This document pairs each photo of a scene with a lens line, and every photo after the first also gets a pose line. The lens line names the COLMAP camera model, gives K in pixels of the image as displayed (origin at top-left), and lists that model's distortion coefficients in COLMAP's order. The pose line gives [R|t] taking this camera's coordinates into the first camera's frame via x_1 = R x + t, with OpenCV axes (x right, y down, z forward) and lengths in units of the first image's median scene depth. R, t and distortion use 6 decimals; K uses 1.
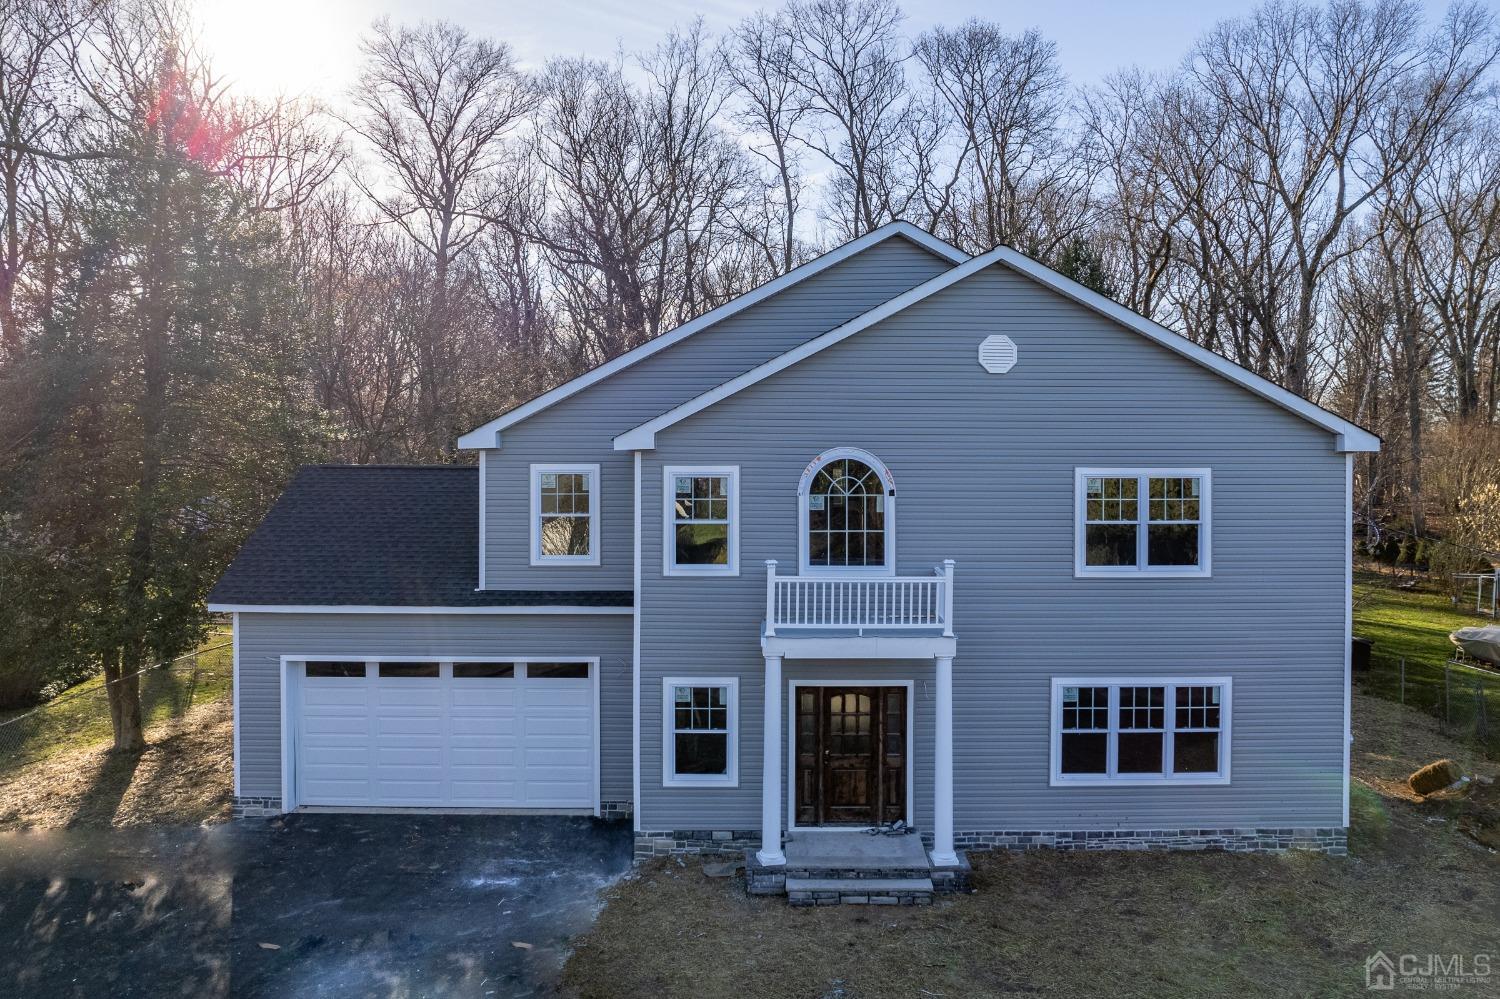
lens RADIAL K [[1012.6, 0, 783.1], [0, 1012.6, 502.7], [0, 0, 1]] dist [-0.035602, 0.000880]
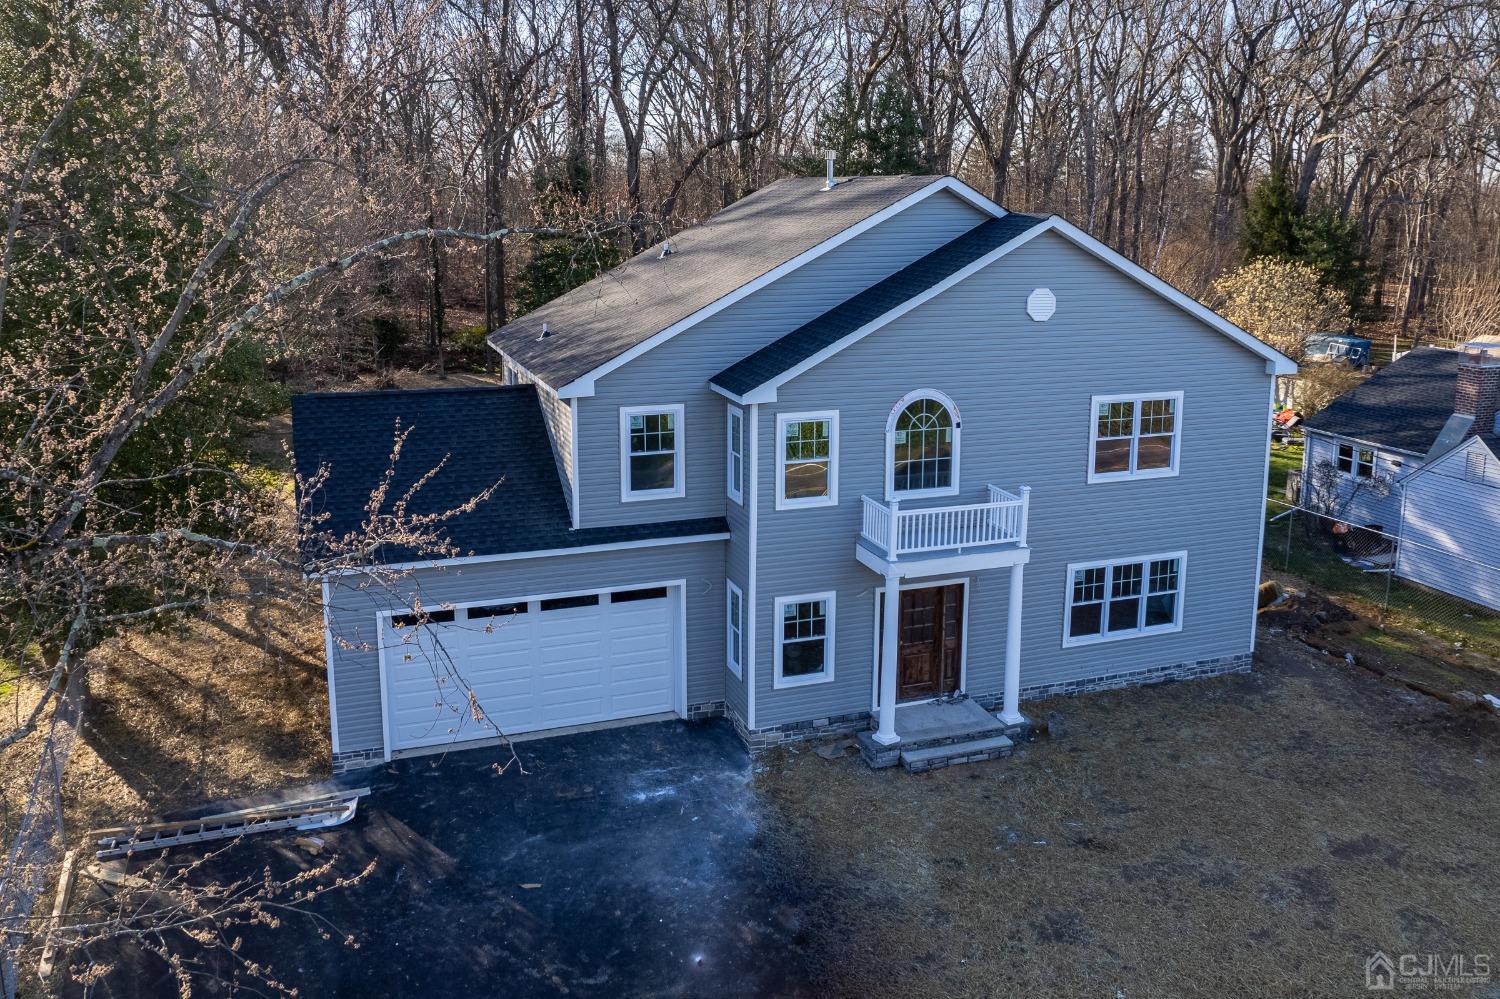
lens RADIAL K [[1154.3, 0, 749.3], [0, 1154.3, 451.6], [0, 0, 1]] dist [-0.016291, -0.002509]
pose [[0.945077, -0.066453, 0.320020, -0.547238], [0.013252, 0.986099, 0.165631, -0.202777], [-0.326578, -0.152293, 0.932820, -0.172479]]
